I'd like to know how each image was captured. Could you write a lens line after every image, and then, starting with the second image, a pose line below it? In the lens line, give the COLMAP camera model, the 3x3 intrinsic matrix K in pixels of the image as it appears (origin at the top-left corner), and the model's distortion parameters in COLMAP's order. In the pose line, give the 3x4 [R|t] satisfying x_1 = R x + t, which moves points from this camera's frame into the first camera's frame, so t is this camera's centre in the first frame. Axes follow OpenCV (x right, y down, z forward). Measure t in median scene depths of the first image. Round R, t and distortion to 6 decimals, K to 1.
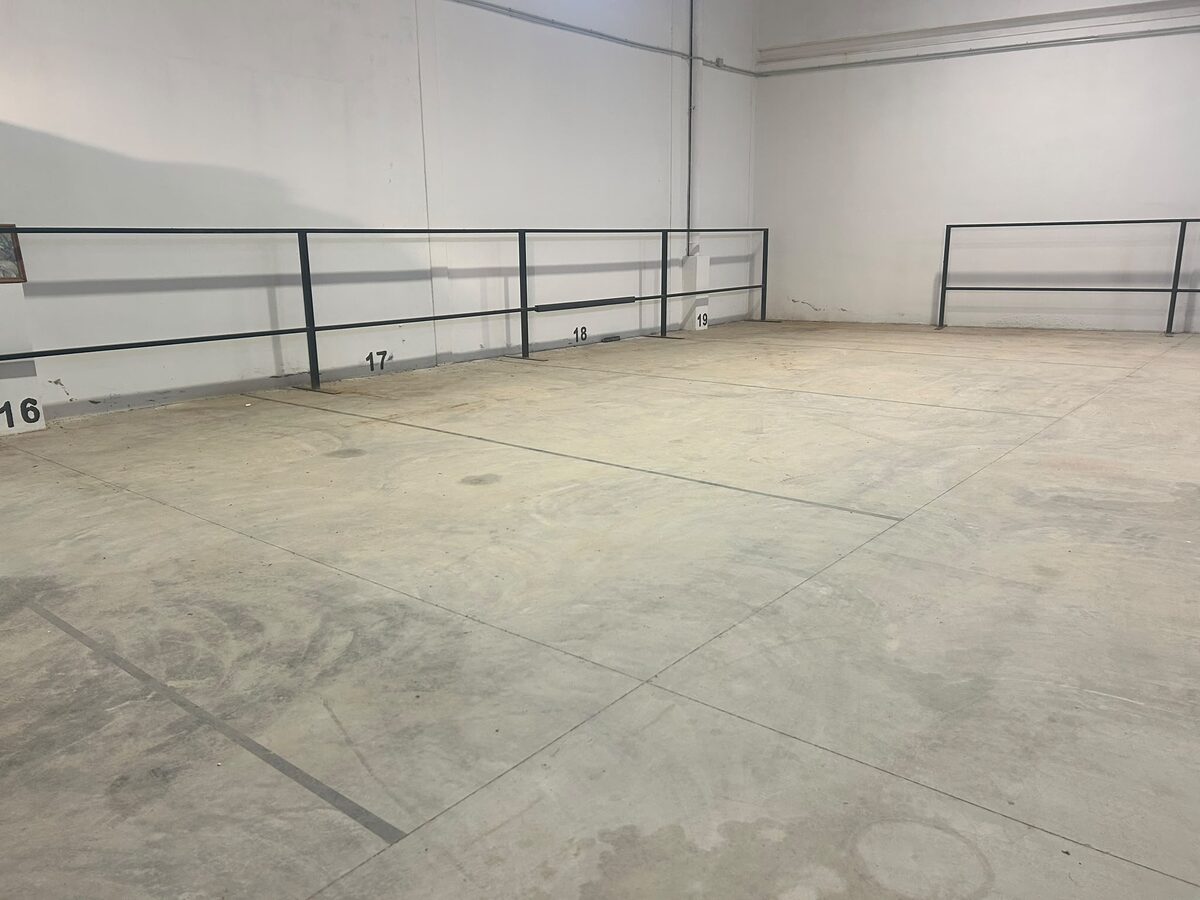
lens RADIAL K [[910.4, 0, 605.1], [0, 910.4, 451.7], [0, 0, 1]] dist [0.055148, -0.051568]
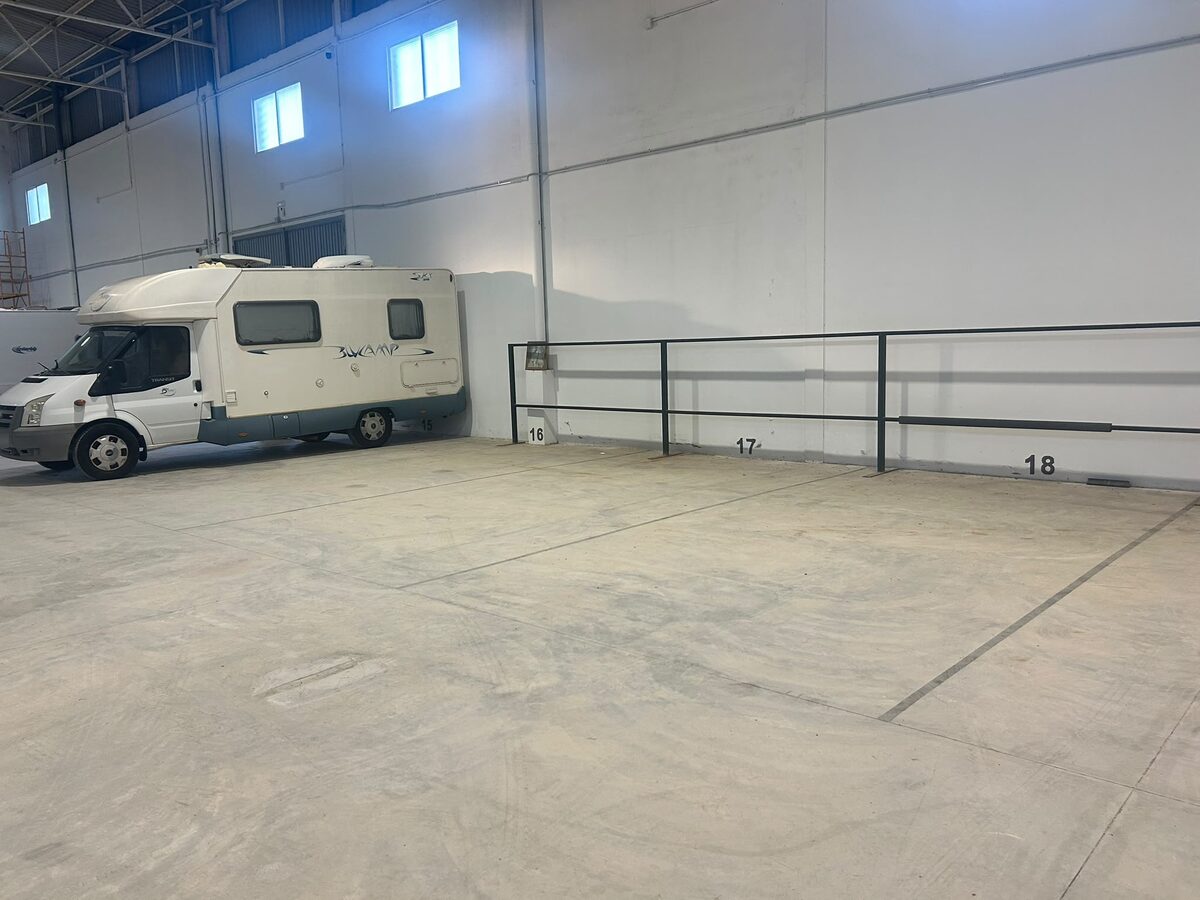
lens RADIAL K [[910.4, 0, 587.2], [0, 910.4, 449.3], [0, 0, 1]] dist [0.055148, -0.051568]
pose [[-0.075688, 0.130788, -0.988517, 1.036870], [-0.195607, 0.970151, 0.143335, -0.249867], [0.977757, 0.204210, -0.047846, 0.959061]]
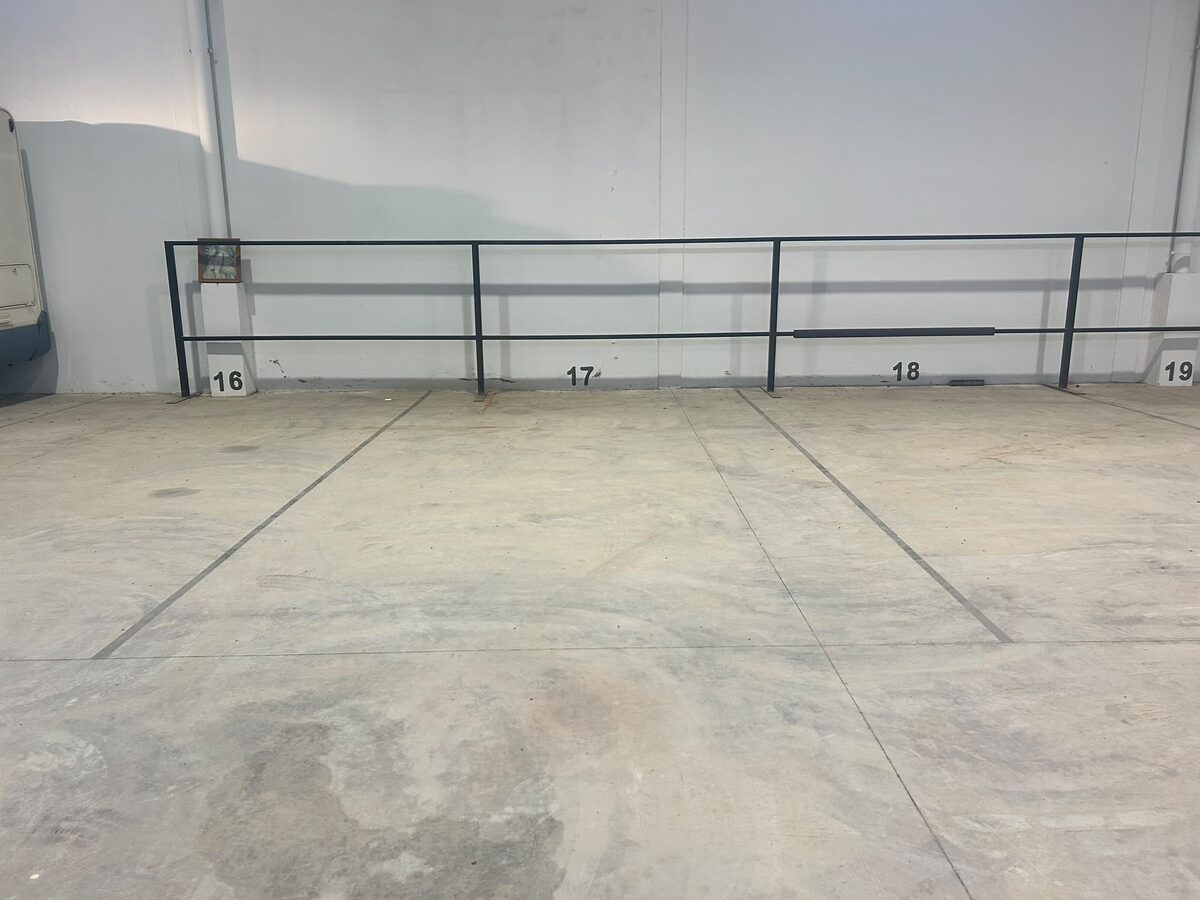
lens RADIAL K [[910.4, 0, 607.3], [0, 910.4, 457.0], [0, 0, 1]] dist [0.055148, -0.051568]
pose [[0.635587, 0.173798, -0.752212, 0.576098], [-0.174488, 0.981458, 0.079330, -0.107423], [0.752052, 0.080831, 0.654128, 0.440017]]
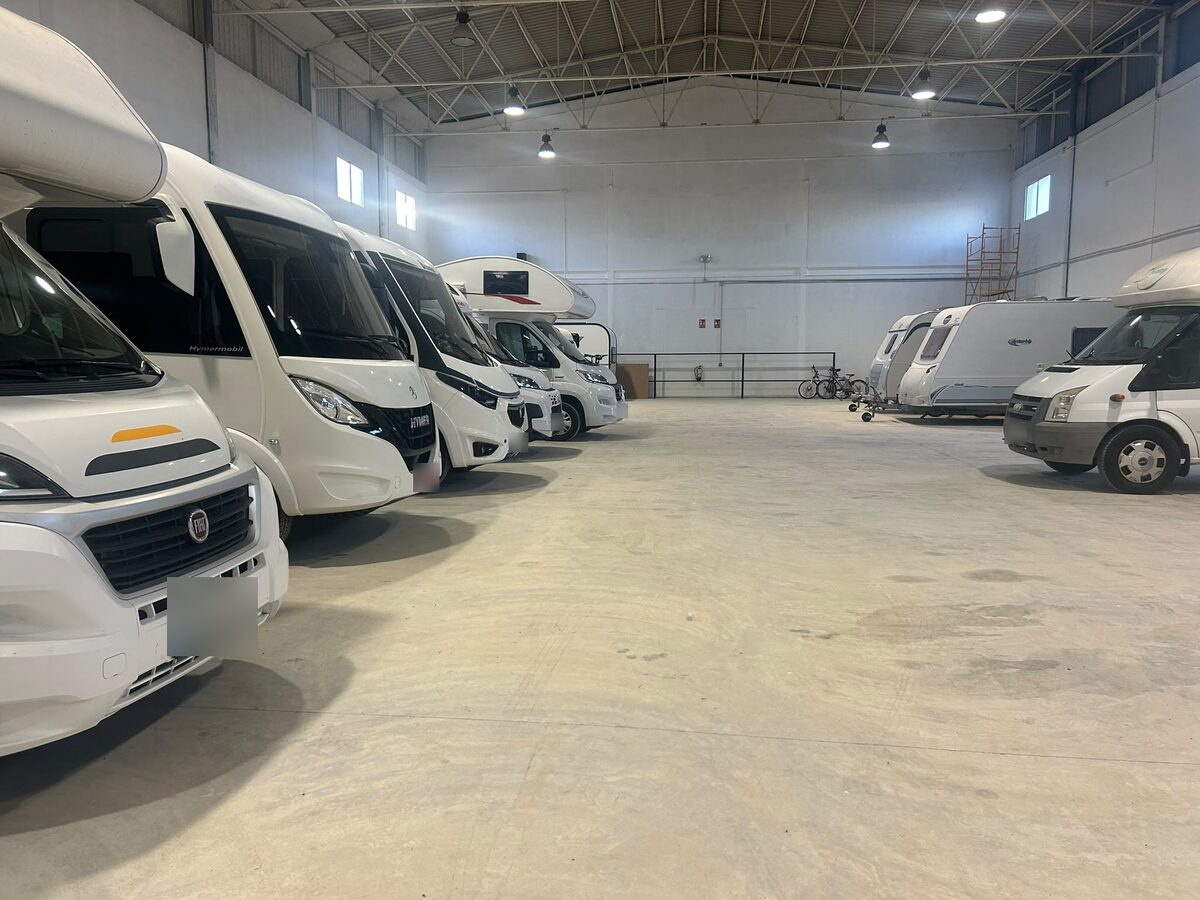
lens RADIAL K [[910.4, 0, 600.7], [0, 910.4, 450.4], [0, 0, 1]] dist [0.055148, -0.051568]
pose [[-0.843923, 0.065704, -0.532426, 0.974637], [-0.110820, 0.949714, 0.292853, -0.219640], [0.524894, 0.306149, -0.794203, 0.867677]]
